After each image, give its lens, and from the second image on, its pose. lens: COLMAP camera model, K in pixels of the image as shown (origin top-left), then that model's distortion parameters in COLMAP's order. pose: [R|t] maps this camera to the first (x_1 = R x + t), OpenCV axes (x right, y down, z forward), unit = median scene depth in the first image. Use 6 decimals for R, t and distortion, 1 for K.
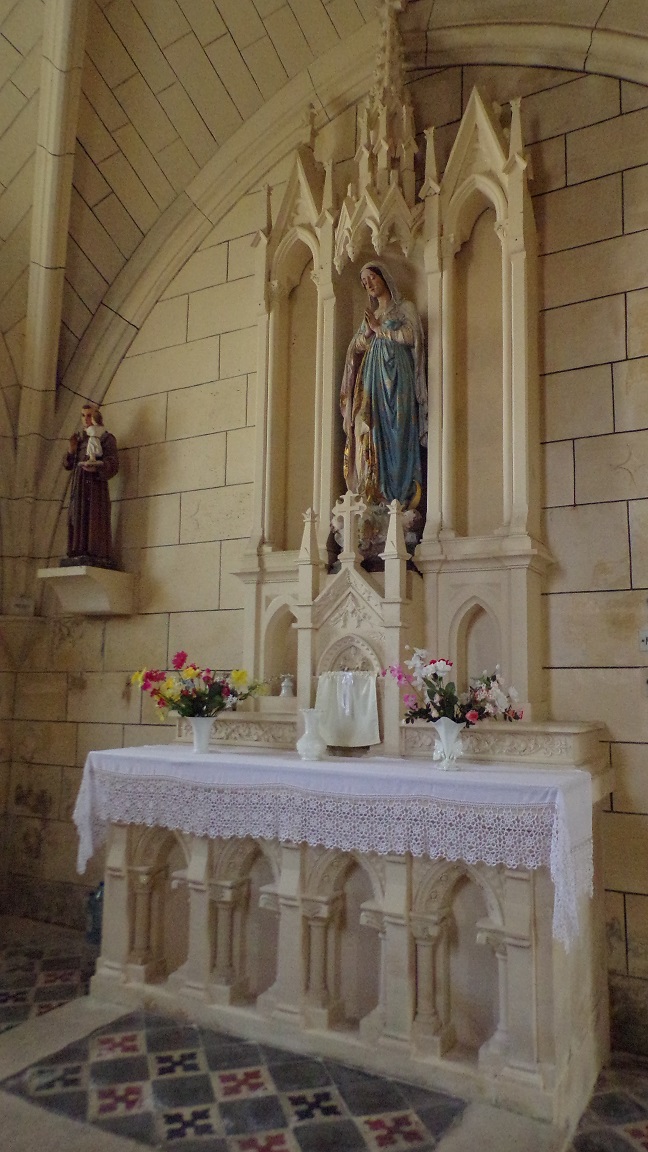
lens RADIAL K [[839.5, 0, 324.0], [0, 839.5, 576.0], [0, 0, 1]] dist [0.000322, 0.000227]
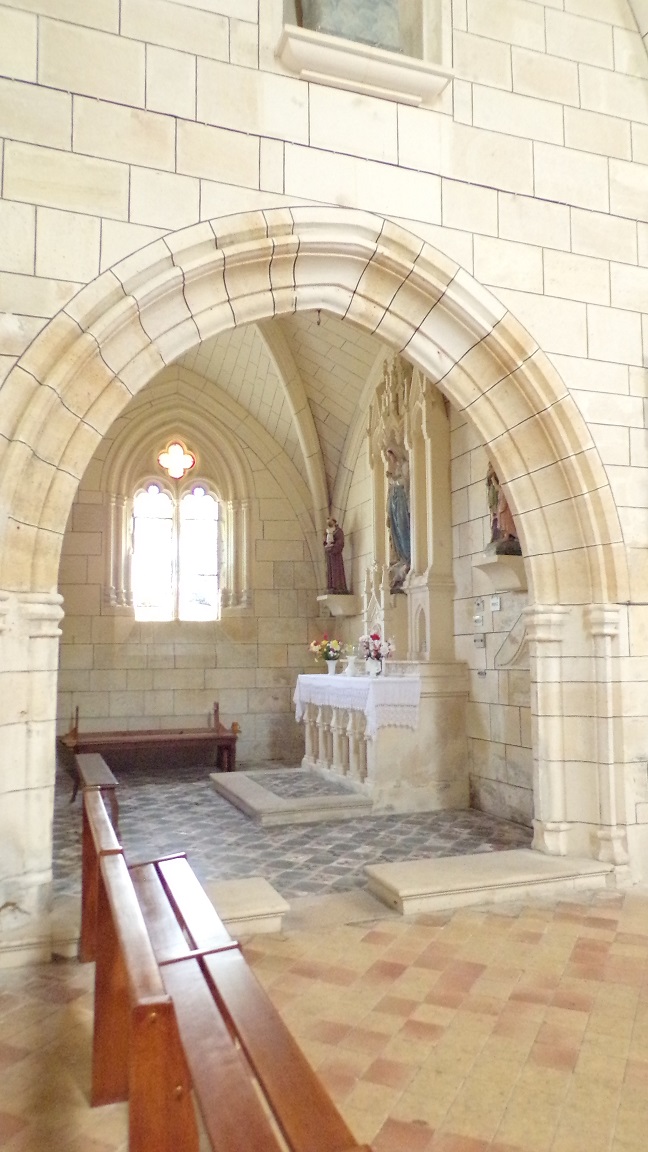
lens RADIAL K [[839.5, 0, 324.0], [0, 839.5, 576.0], [0, 0, 1]] dist [0.000322, 0.000227]
pose [[0.750182, -0.085916, -0.655626, 1.286777], [0.114154, 0.993463, 0.000430, -0.069735], [0.651303, -0.075165, 0.755086, -0.734517]]
